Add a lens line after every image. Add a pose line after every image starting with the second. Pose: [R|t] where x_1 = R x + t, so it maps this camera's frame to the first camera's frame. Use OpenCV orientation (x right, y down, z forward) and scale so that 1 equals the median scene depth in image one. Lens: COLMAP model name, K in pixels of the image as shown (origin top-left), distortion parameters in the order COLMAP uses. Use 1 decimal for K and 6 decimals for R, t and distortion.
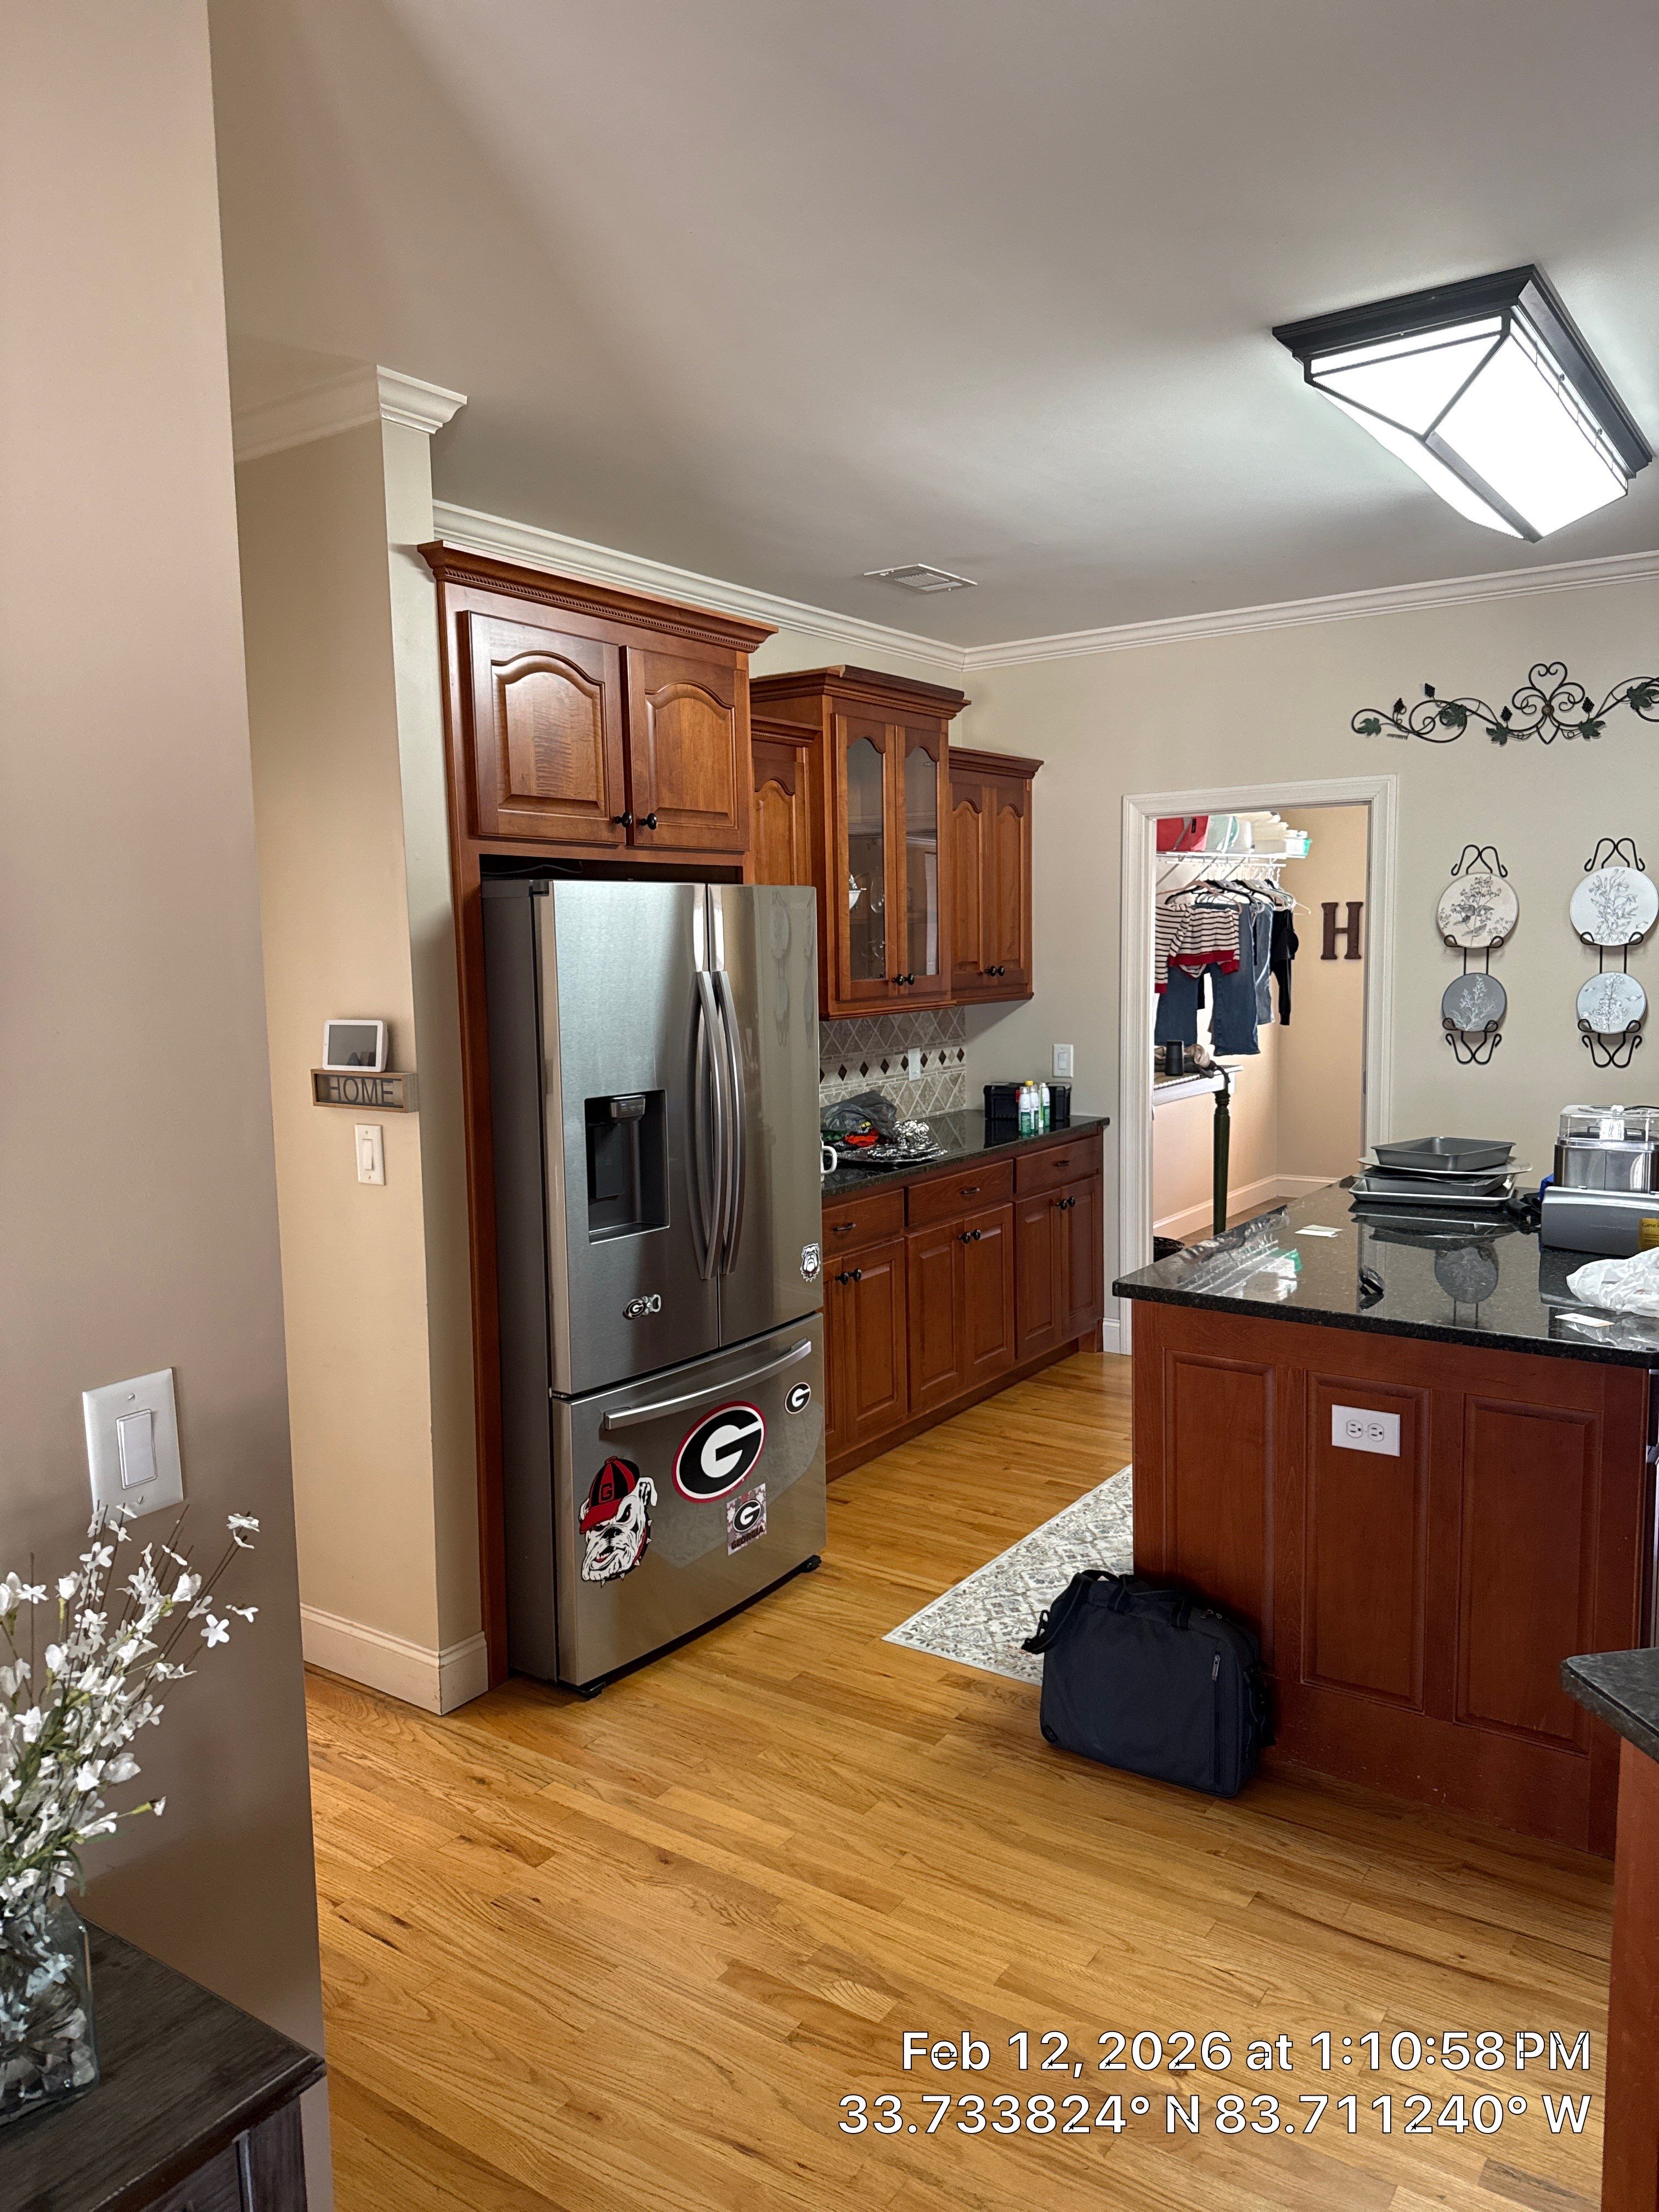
lens RADIAL K [[1554.6, 0, 828.4], [0, 1554.6, 1100.7], [0, 0, 1]] dist [0.059771, -0.069991]
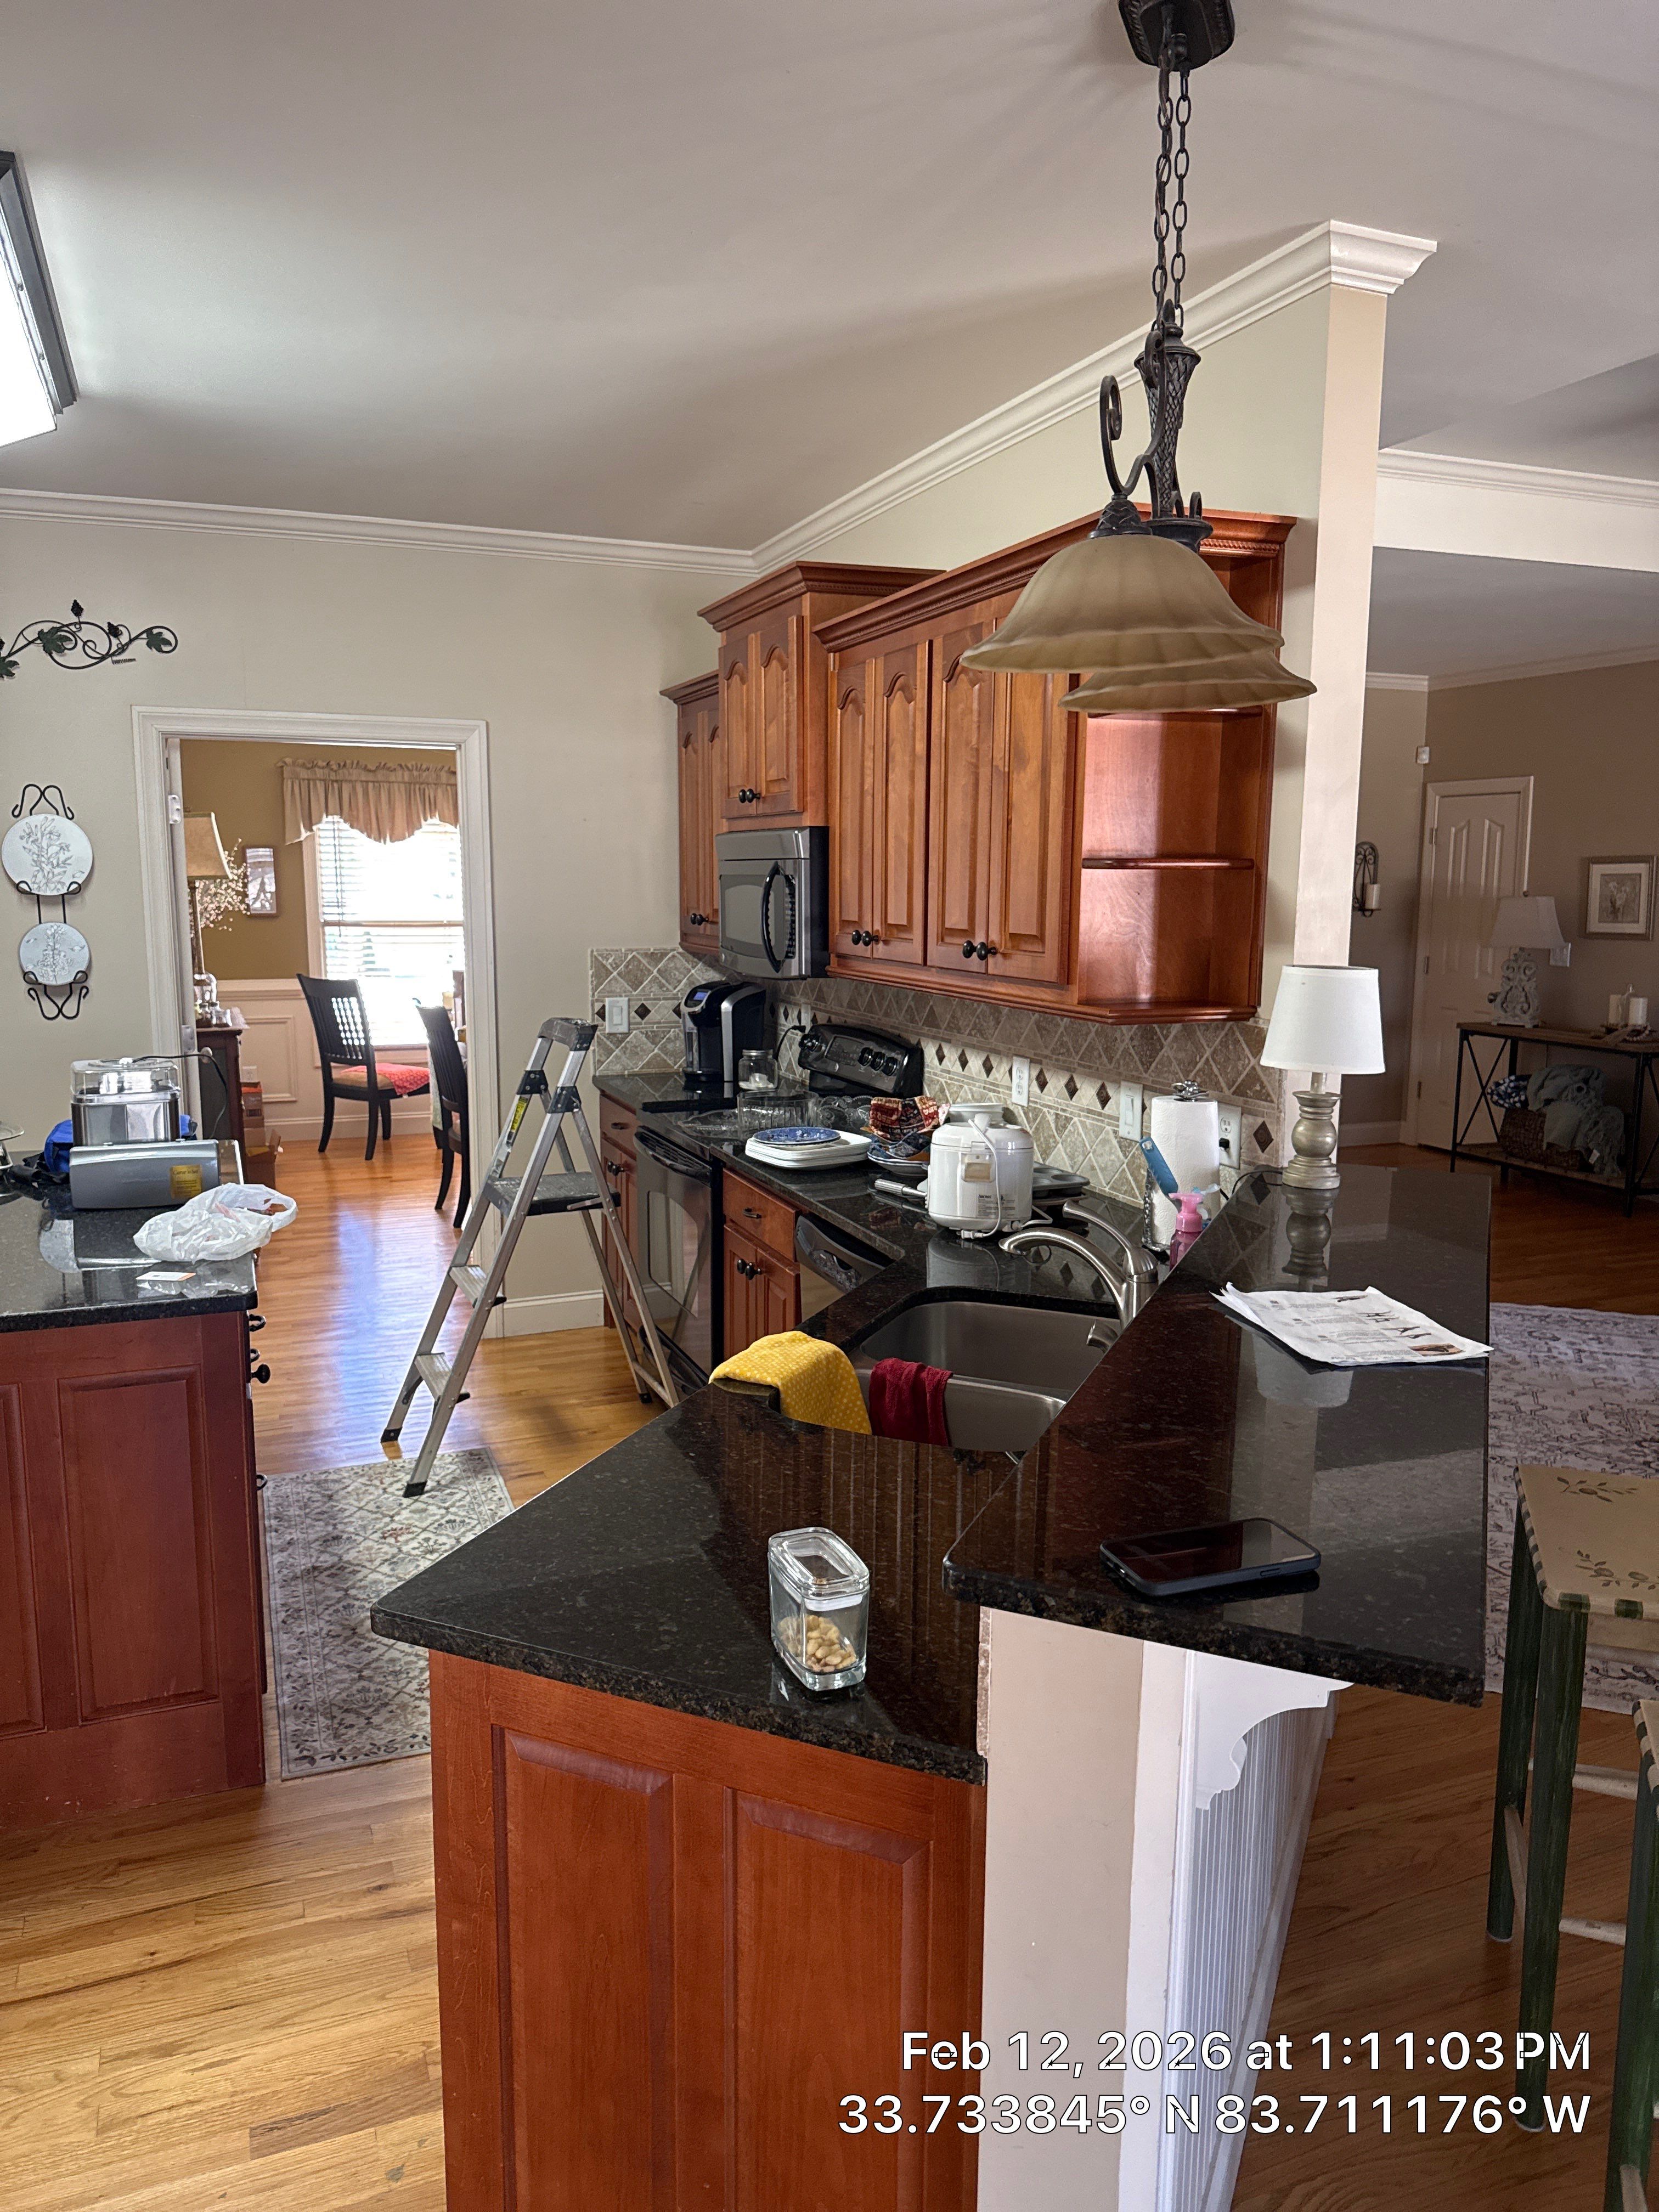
lens RADIAL K [[1554.6, 0, 818.8], [0, 1554.6, 1105.1], [0, 0, 1]] dist [0.059771, -0.069991]
pose [[0.557071, -0.104815, 0.823824, -0.080432], [0.074661, 0.994307, 0.076020, -0.010806], [-0.827102, 0.019159, 0.561725, 0.083230]]
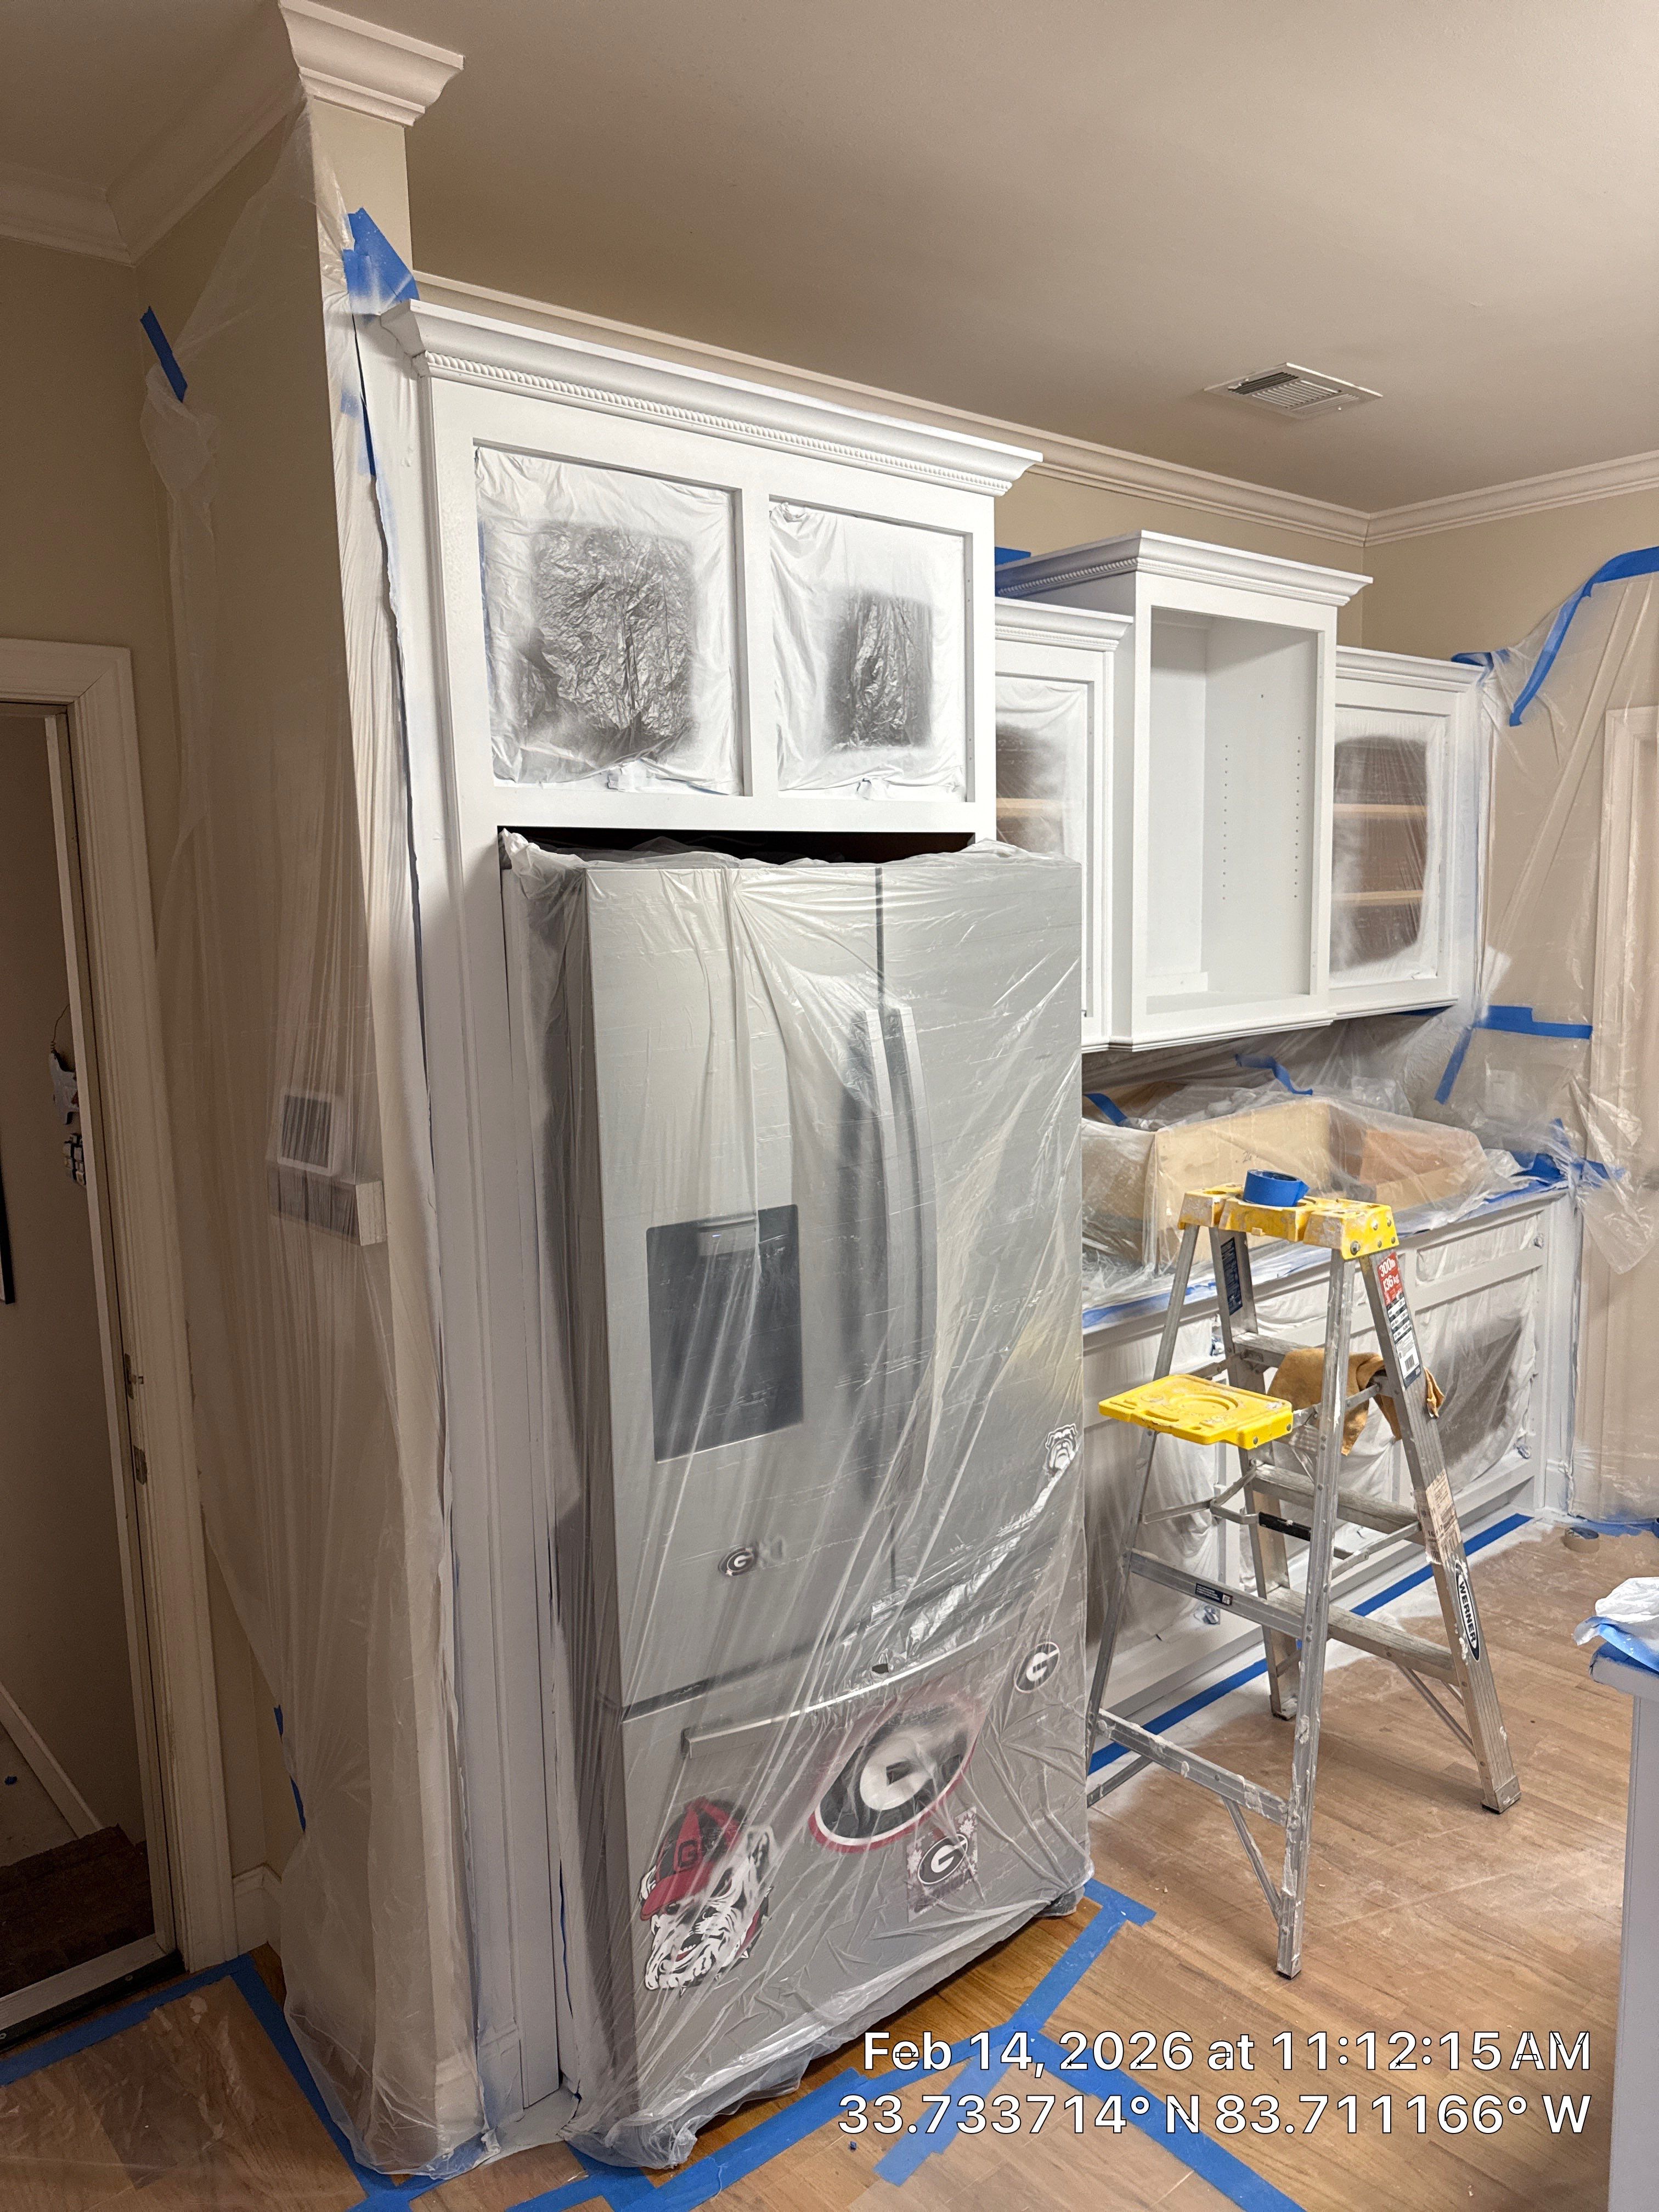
lens RADIAL K [[1554.6, 0, 807.2], [0, 1554.6, 1103.8], [0, 0, 1]] dist [0.059771, -0.069991]
pose [[0.966982, 0.027227, -0.253385, 0.054067], [-0.019929, 0.999311, 0.031324, -0.067823], [0.254063, -0.025240, 0.966858, 0.417102]]
